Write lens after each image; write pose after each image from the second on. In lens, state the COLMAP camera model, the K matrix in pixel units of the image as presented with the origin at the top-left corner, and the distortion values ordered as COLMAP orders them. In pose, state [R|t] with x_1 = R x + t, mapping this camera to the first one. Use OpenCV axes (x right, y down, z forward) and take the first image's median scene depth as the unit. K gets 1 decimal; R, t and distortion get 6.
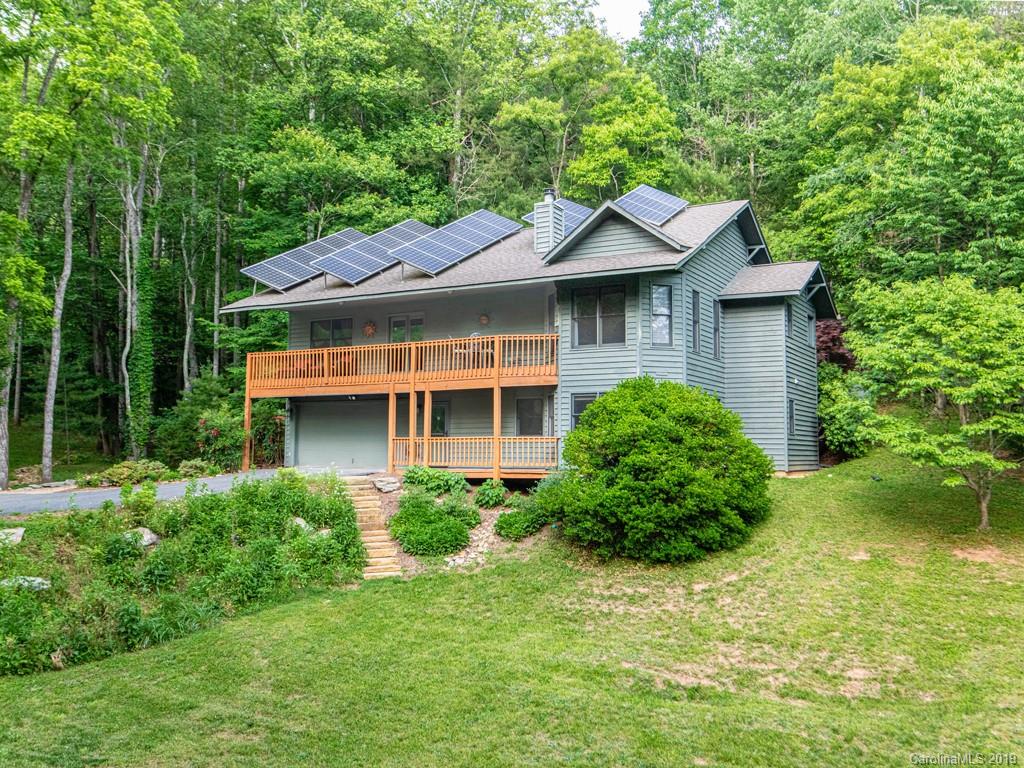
lens RADIAL K [[864.3, 0, 512.0], [0, 864.3, 384.0], [0, 0, 1]] dist [-0.000719, 0.002985]
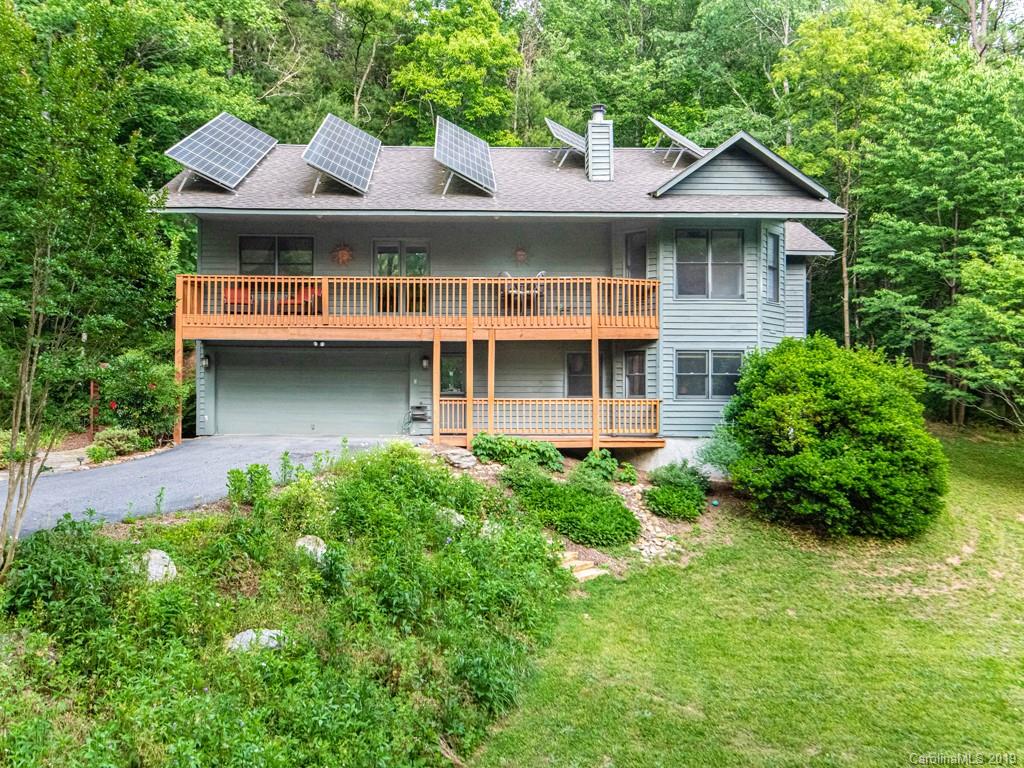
lens RADIAL K [[864.3, 0, 512.0], [0, 864.3, 384.0], [0, 0, 1]] dist [-0.000719, 0.002985]
pose [[0.862487, 0.010439, 0.505971, -0.473427], [-0.036389, 0.998479, 0.041430, 0.014455], [-0.504769, -0.054144, 0.861555, 0.303457]]
